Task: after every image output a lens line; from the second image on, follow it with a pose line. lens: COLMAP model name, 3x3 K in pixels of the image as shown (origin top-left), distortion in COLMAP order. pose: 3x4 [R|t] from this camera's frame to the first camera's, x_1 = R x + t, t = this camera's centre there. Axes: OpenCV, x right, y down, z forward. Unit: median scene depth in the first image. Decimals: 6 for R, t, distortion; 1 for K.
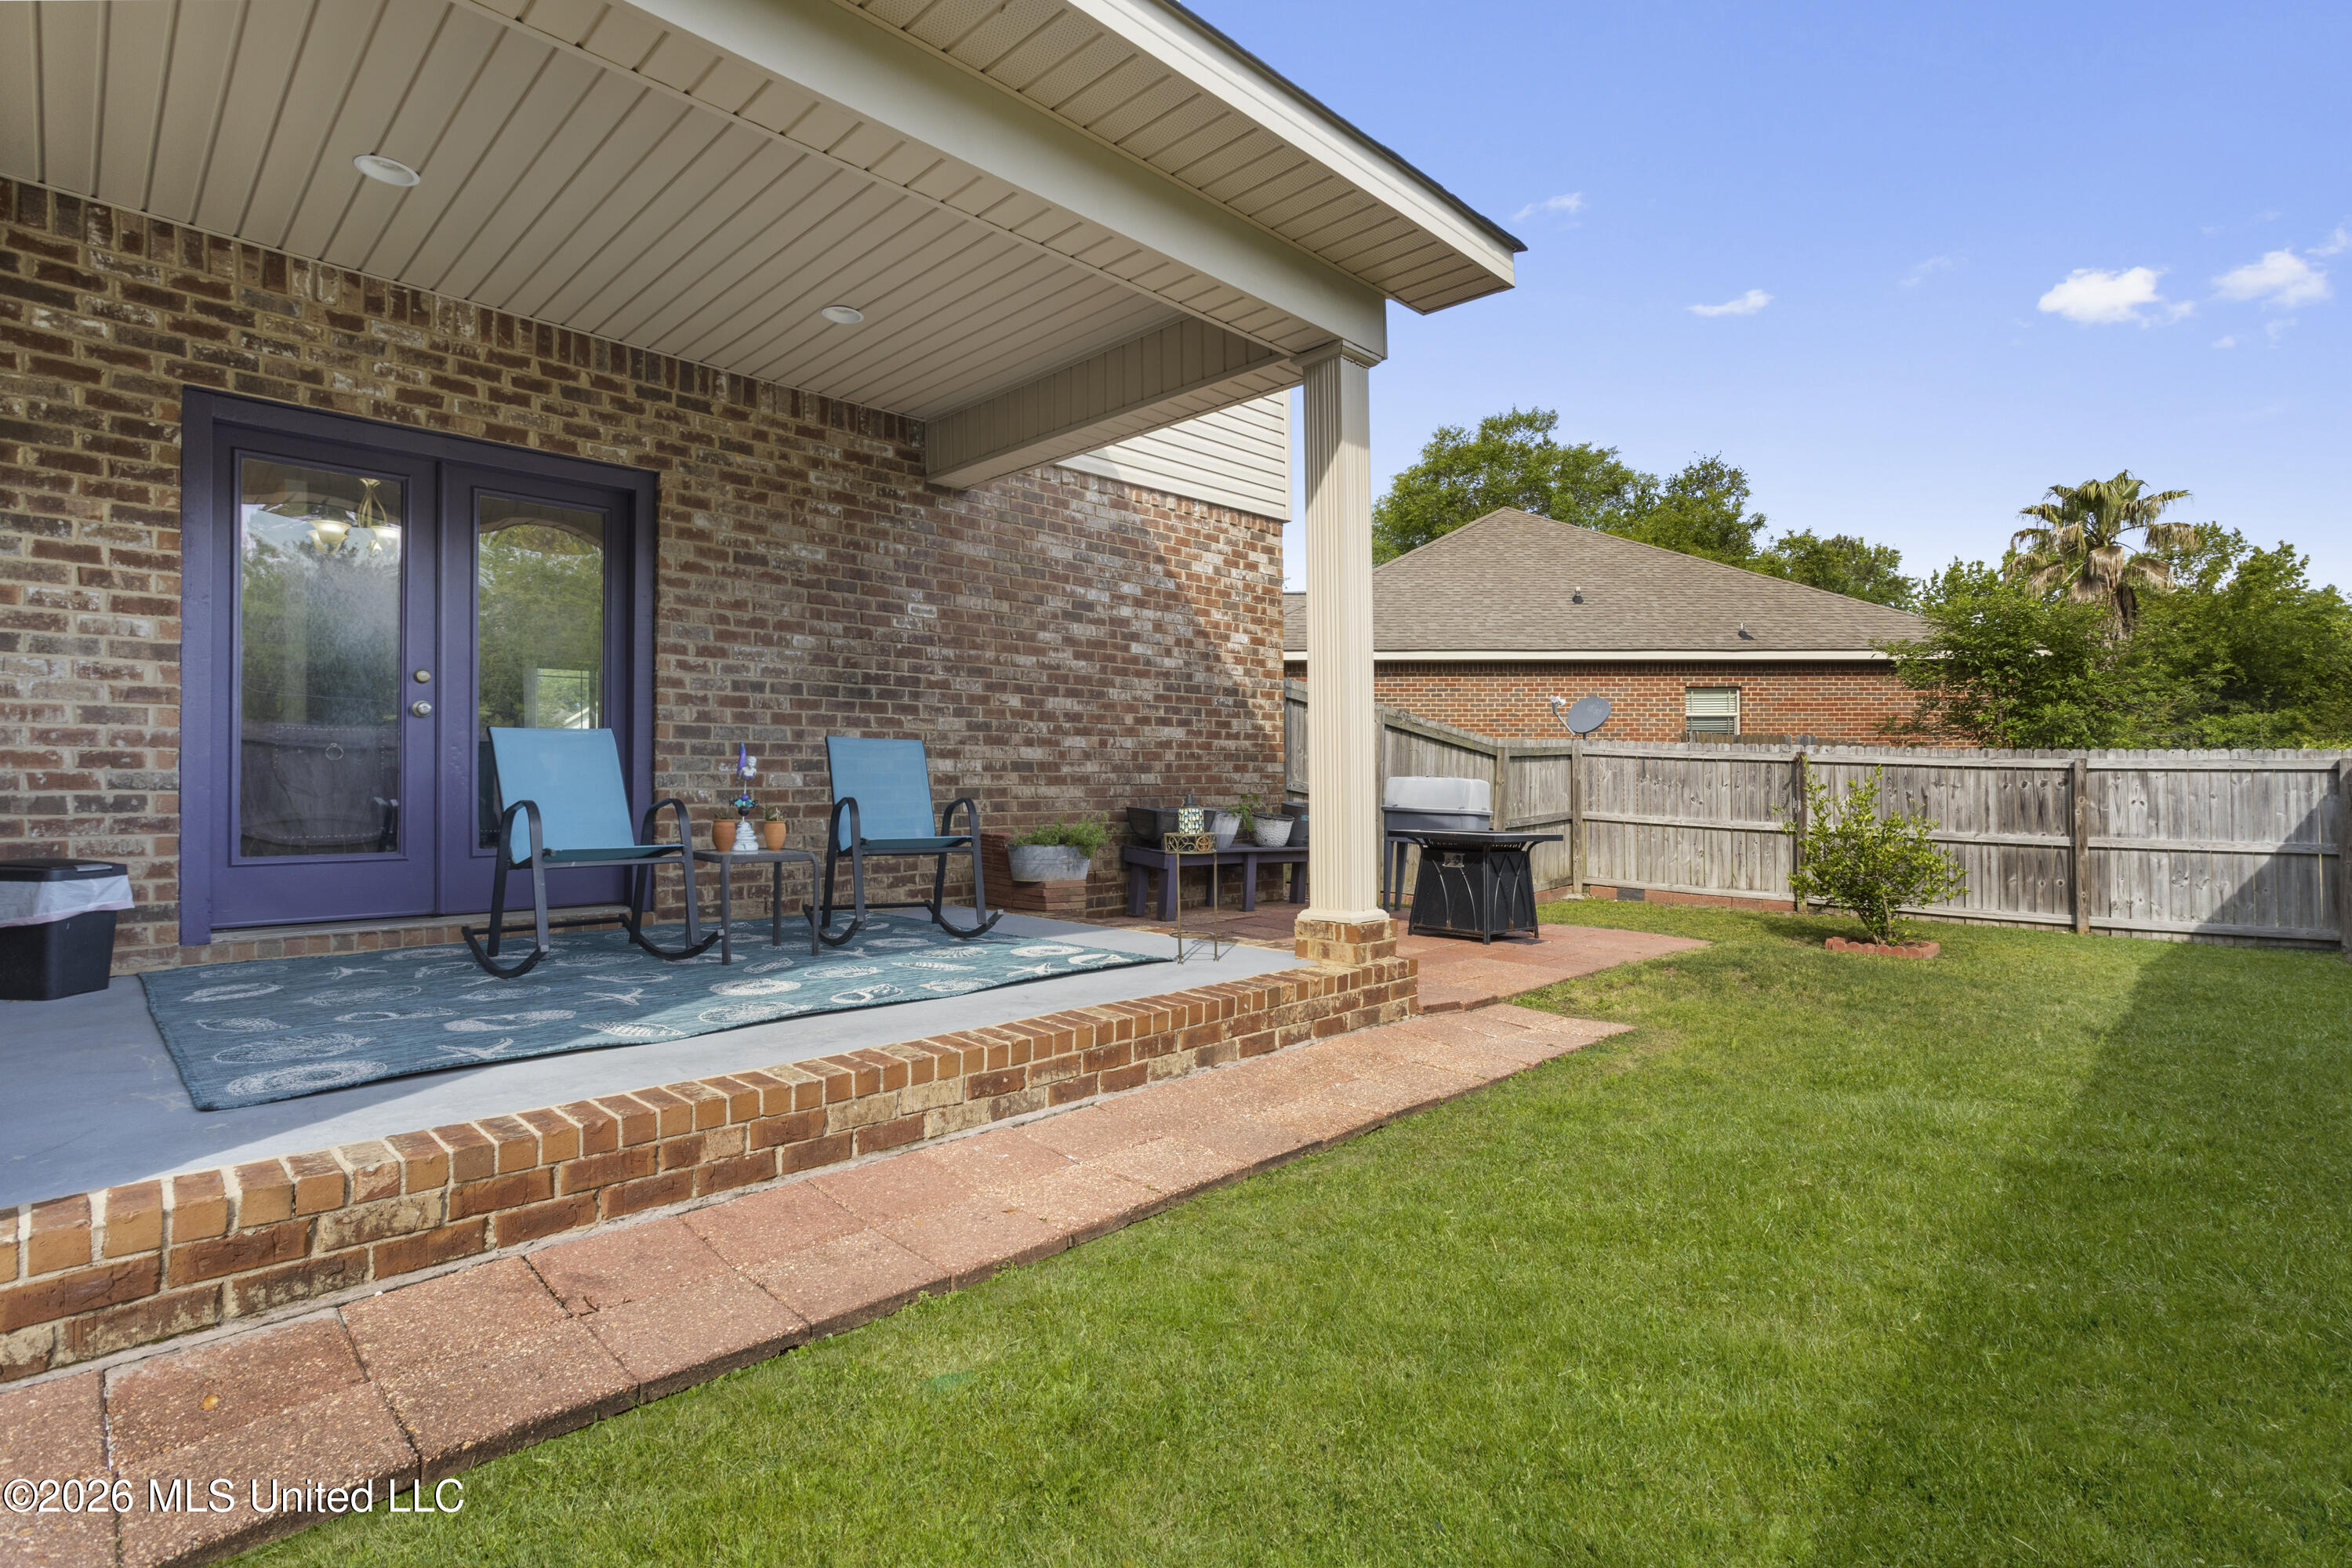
lens RADIAL K [[1126.9, 0, 1174.8], [0, 1126.9, 768.3], [0, 0, 1]] dist [-0.027821, 0.020963]
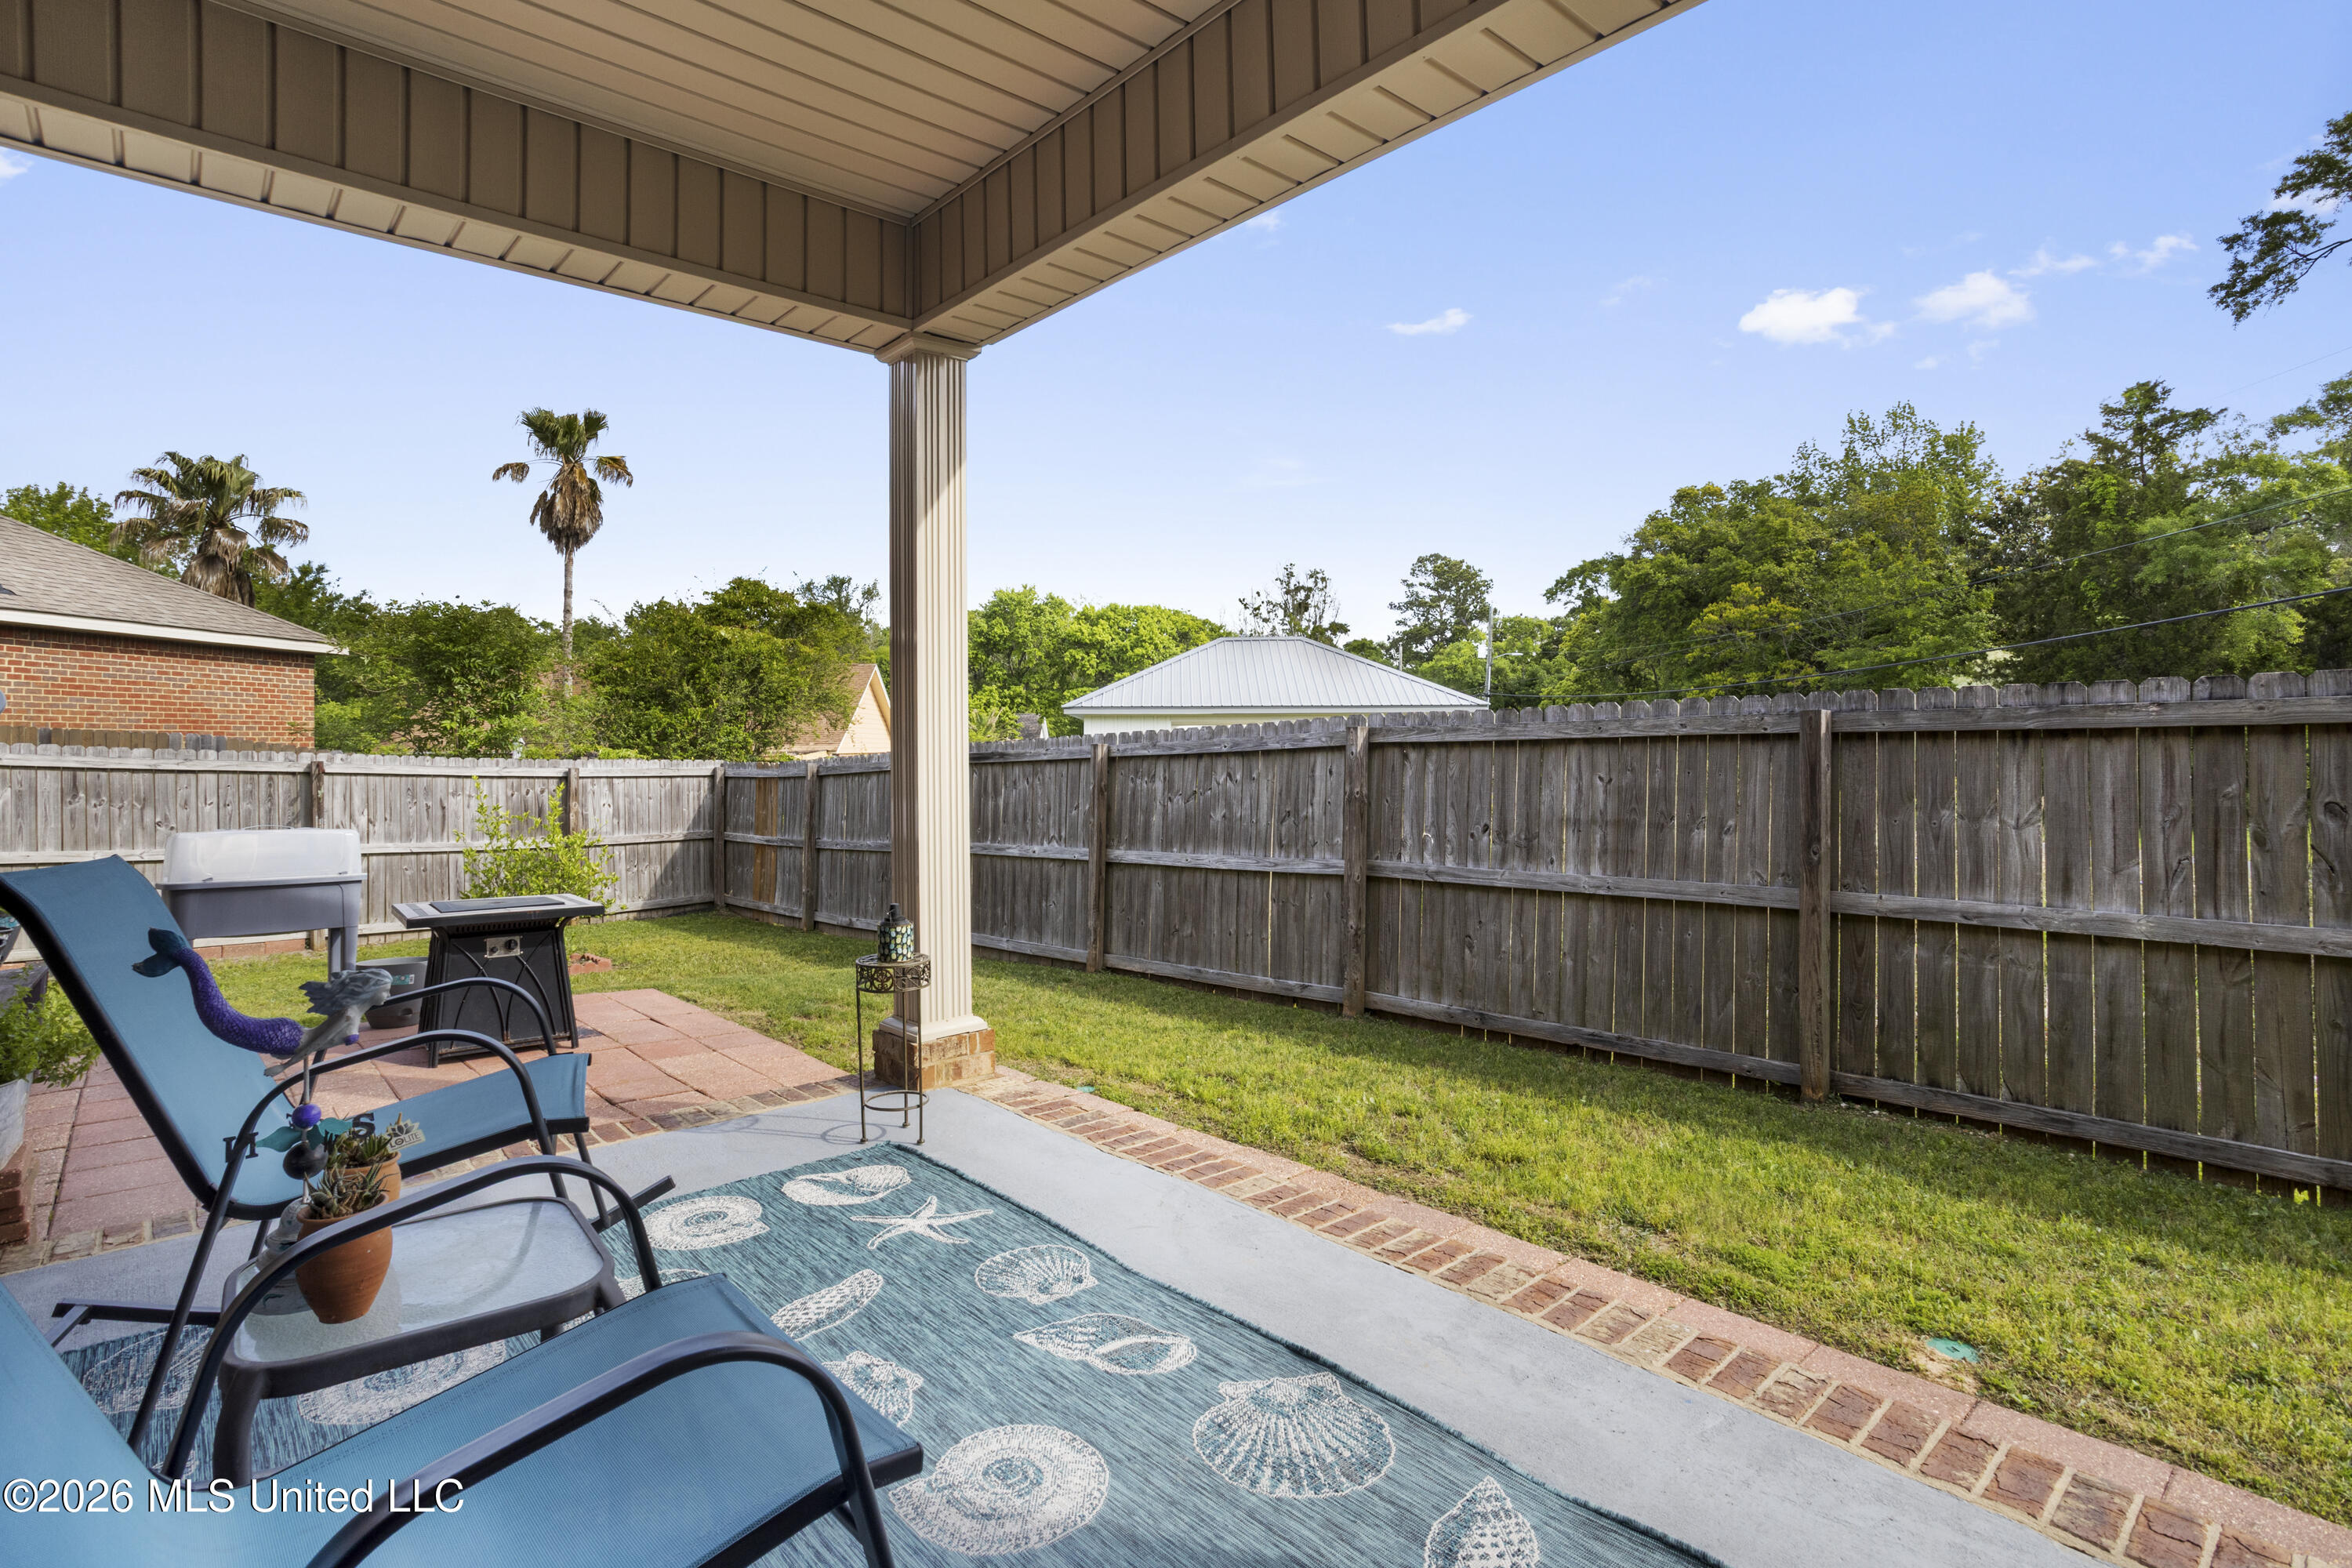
lens RADIAL K [[1155.2, 0, 1130.1], [0, 1155.2, 736.0], [0, 0, 1]] dist [-0.017176, 0.026118]
pose [[0.097661, 0.011356, 0.995155, -0.361091], [-0.007050, 0.999918, -0.010718, -0.040377], [-0.995195, -0.005970, 0.097733, 0.407115]]
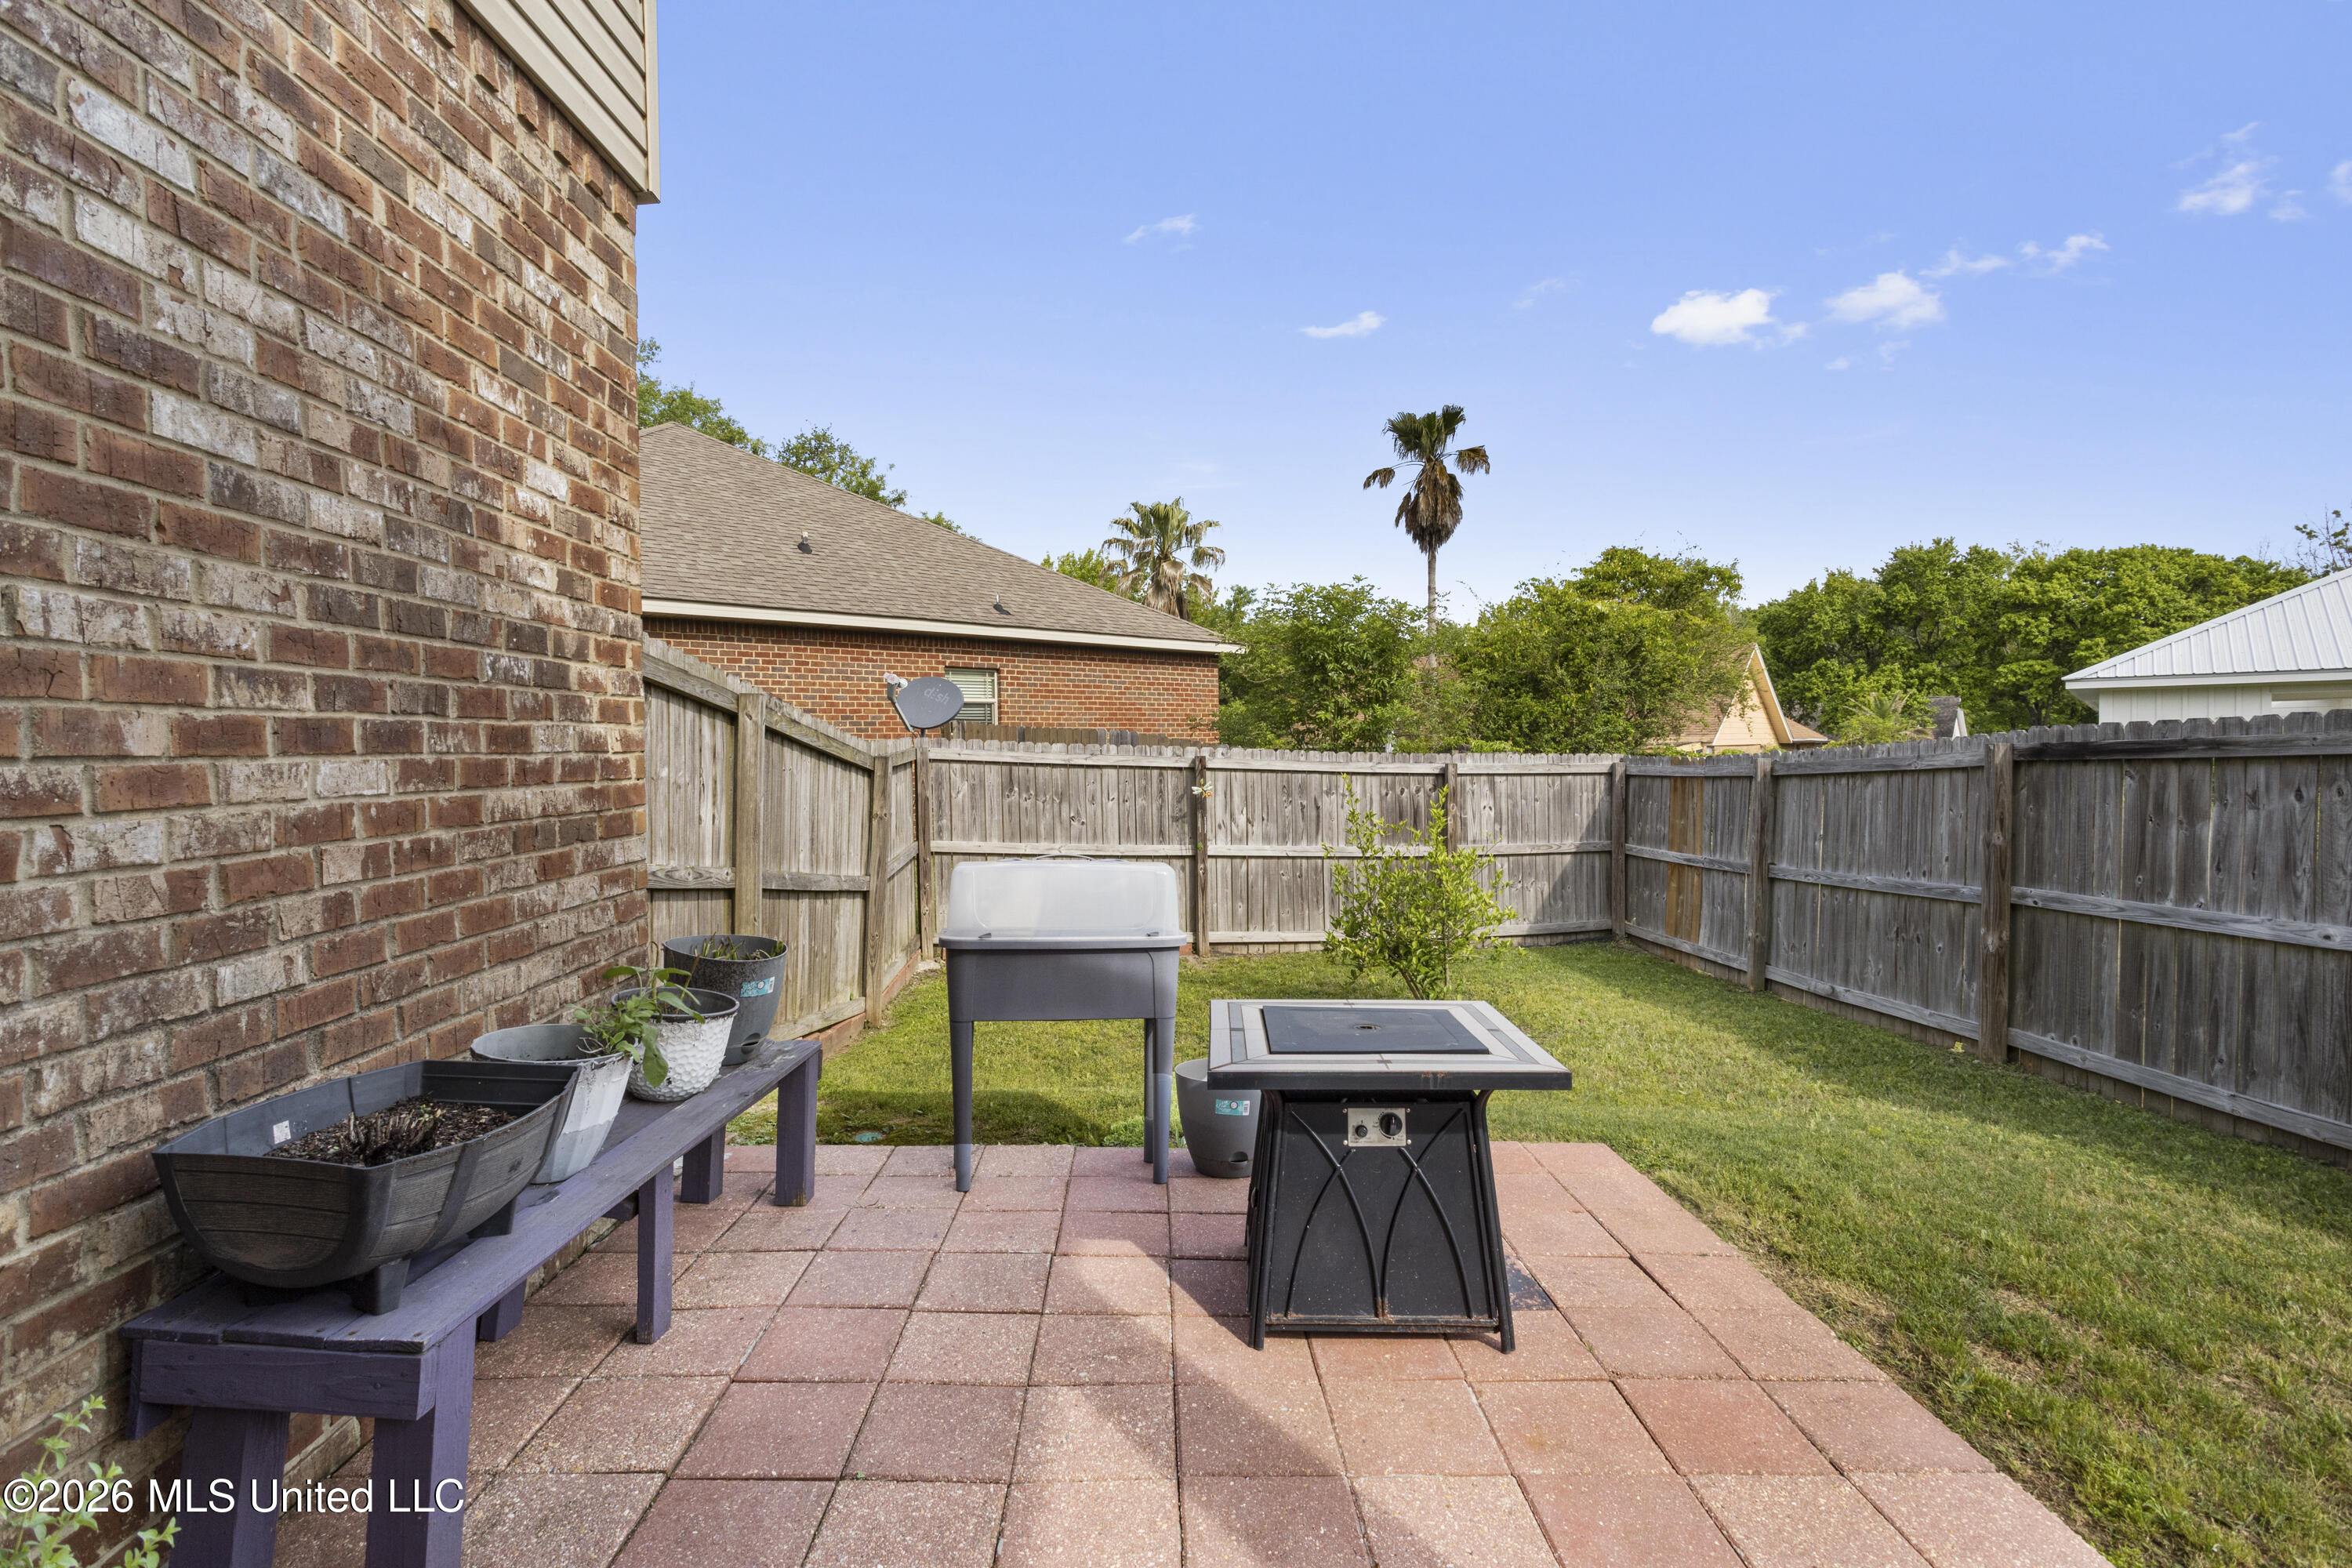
lens RADIAL K [[1128.6, 0, 1169.3], [0, 1128.6, 769.8], [0, 0, 1]] dist [-0.057613, 0.035267]
pose [[0.702120, -0.021100, 0.711746, -0.047540], [0.003325, 0.999647, 0.026354, -0.036422], [-0.712051, -0.016137, 0.701943, 0.619299]]
